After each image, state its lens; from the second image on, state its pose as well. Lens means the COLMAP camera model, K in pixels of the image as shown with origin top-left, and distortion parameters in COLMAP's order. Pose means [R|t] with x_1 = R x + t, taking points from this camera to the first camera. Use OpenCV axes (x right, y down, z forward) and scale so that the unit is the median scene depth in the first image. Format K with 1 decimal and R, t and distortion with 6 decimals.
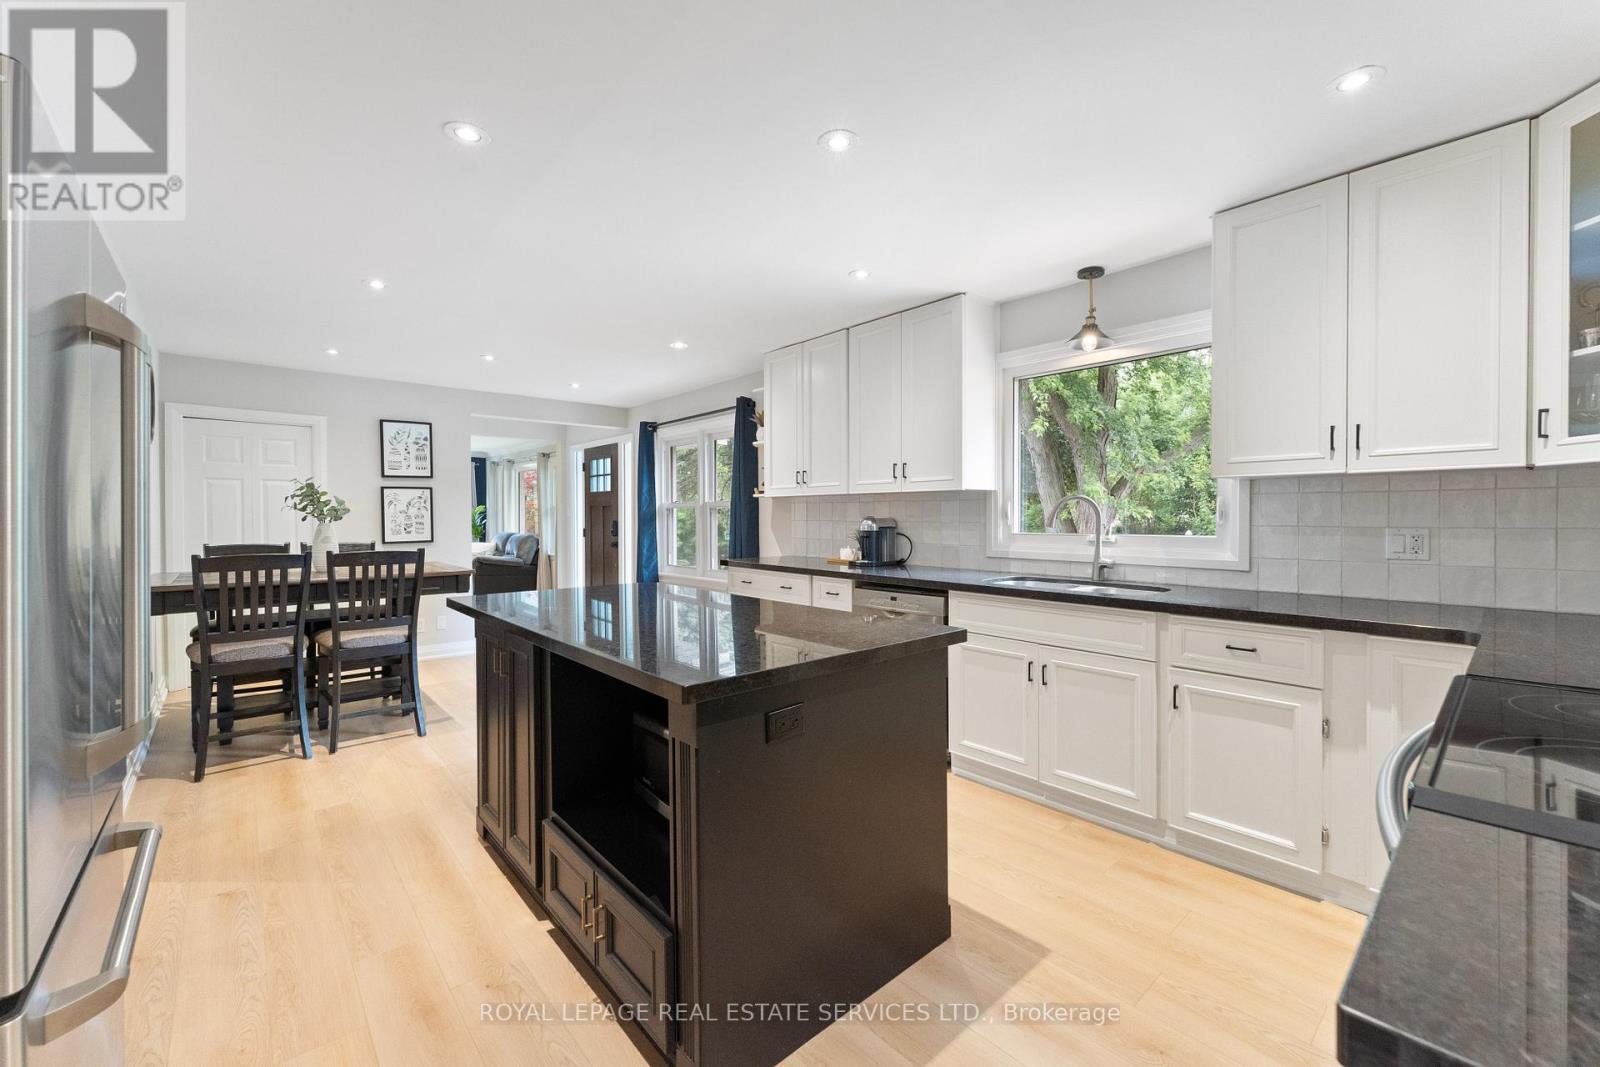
lens RADIAL K [[653.3, 0, 807.9], [0, 653.3, 516.7], [0, 0, 1]] dist [-0.000725, -0.000183]
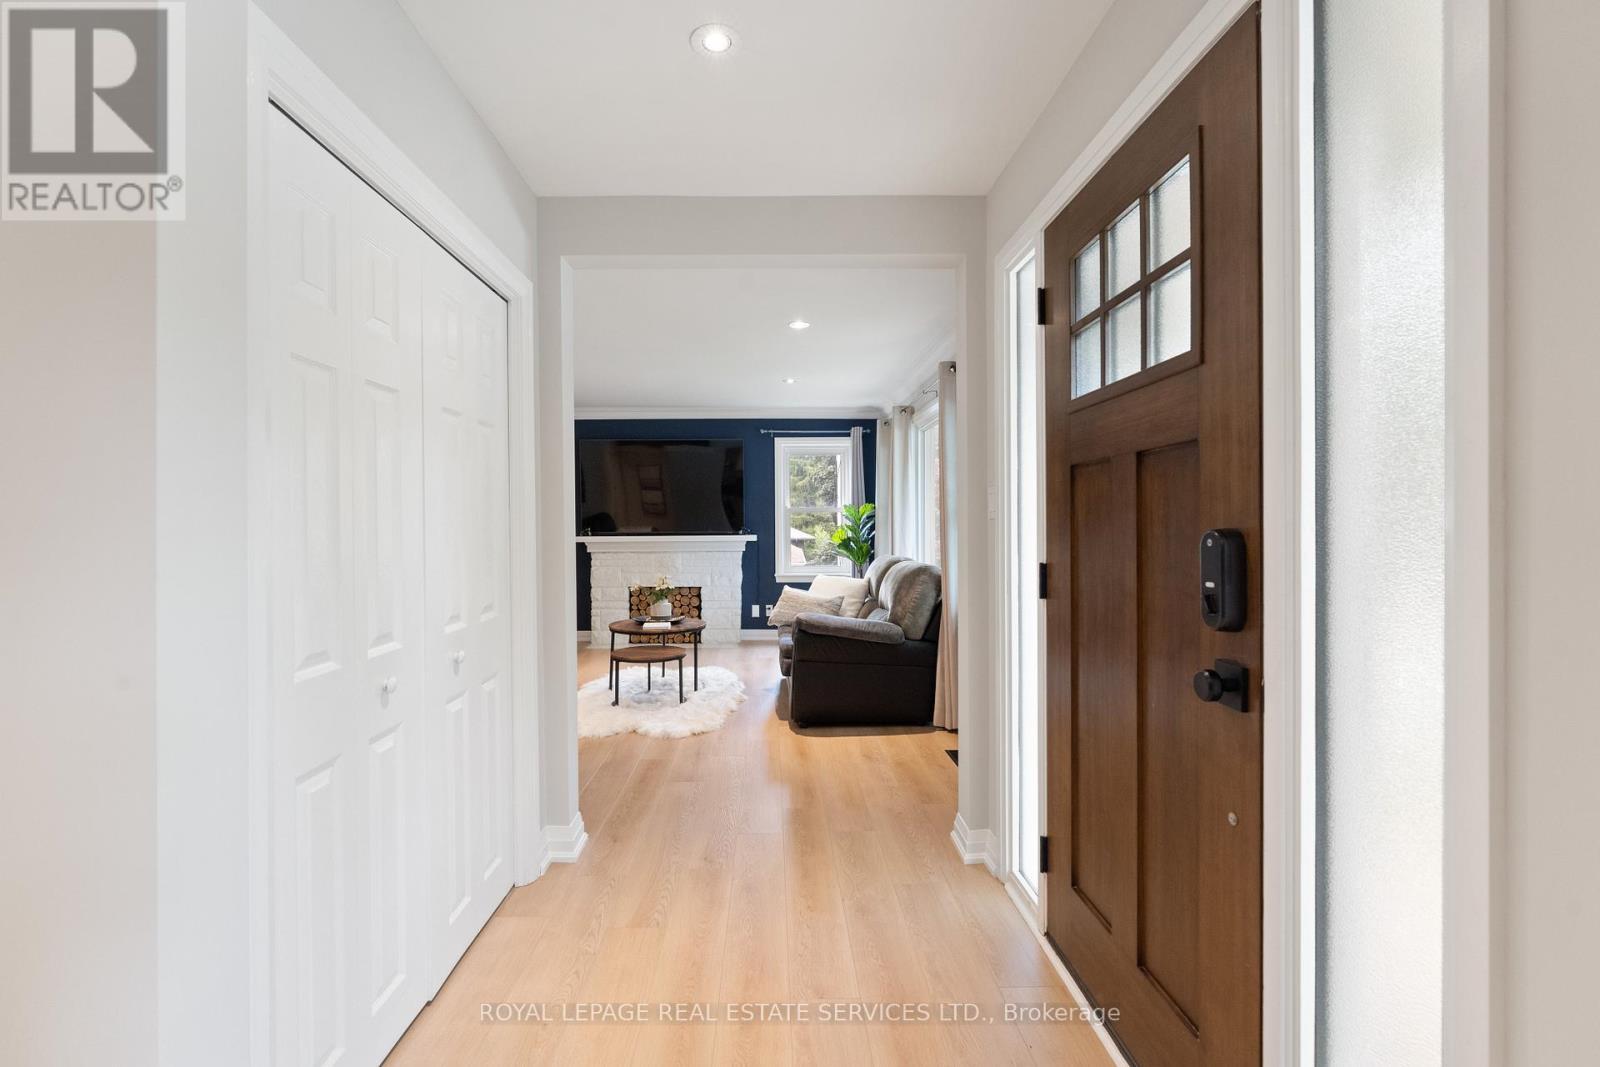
lens RADIAL K [[708.8, 0, 800.0], [0, 708.8, 533.5], [0, 0, 1]] dist [0.000189, -0.000036]
pose [[0.772452, 0.001791, -0.635071, -0.337616], [0.001898, 0.999985, 0.005128, 0.007925], [0.635070, -0.005167, 0.772437, 1.016129]]
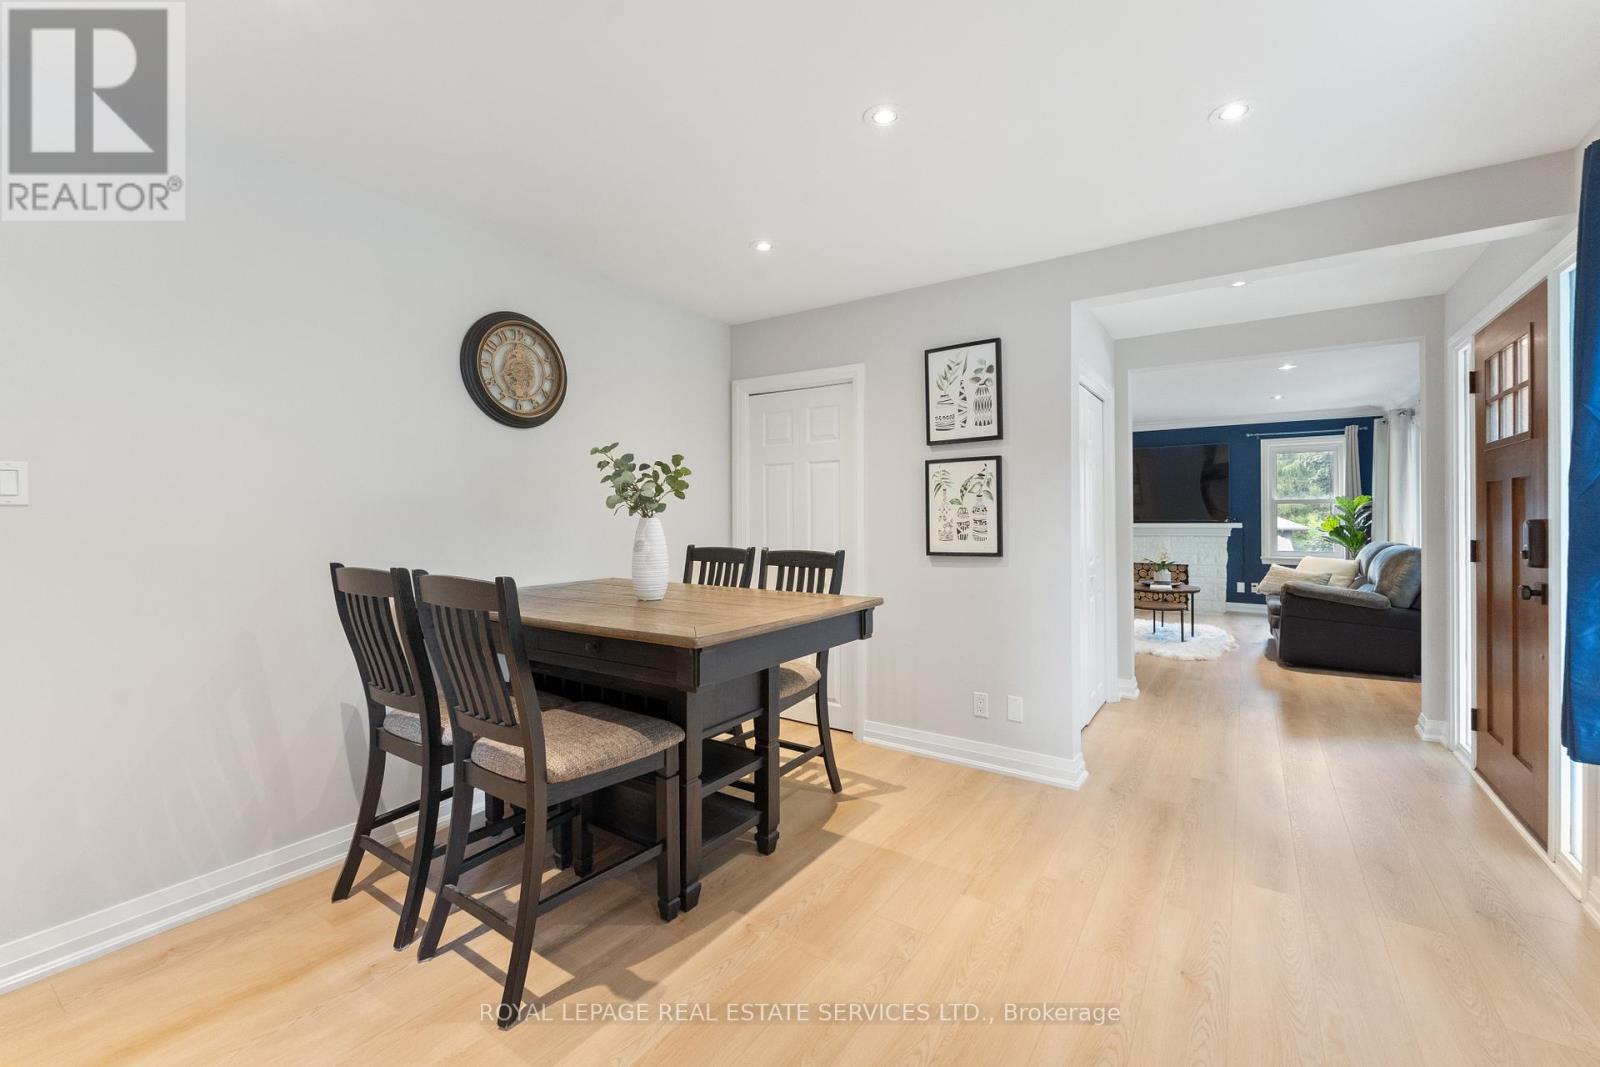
lens RADIAL K [[653.3, 0, 807.9], [0, 653.3, 516.7], [0, 0, 1]] dist [-0.000725, -0.000183]
pose [[0.247040, -0.002136, -0.969003, -0.086813], [-0.000802, 0.999997, -0.002408, 0.007292], [0.969005, 0.001372, 0.247037, 0.710053]]
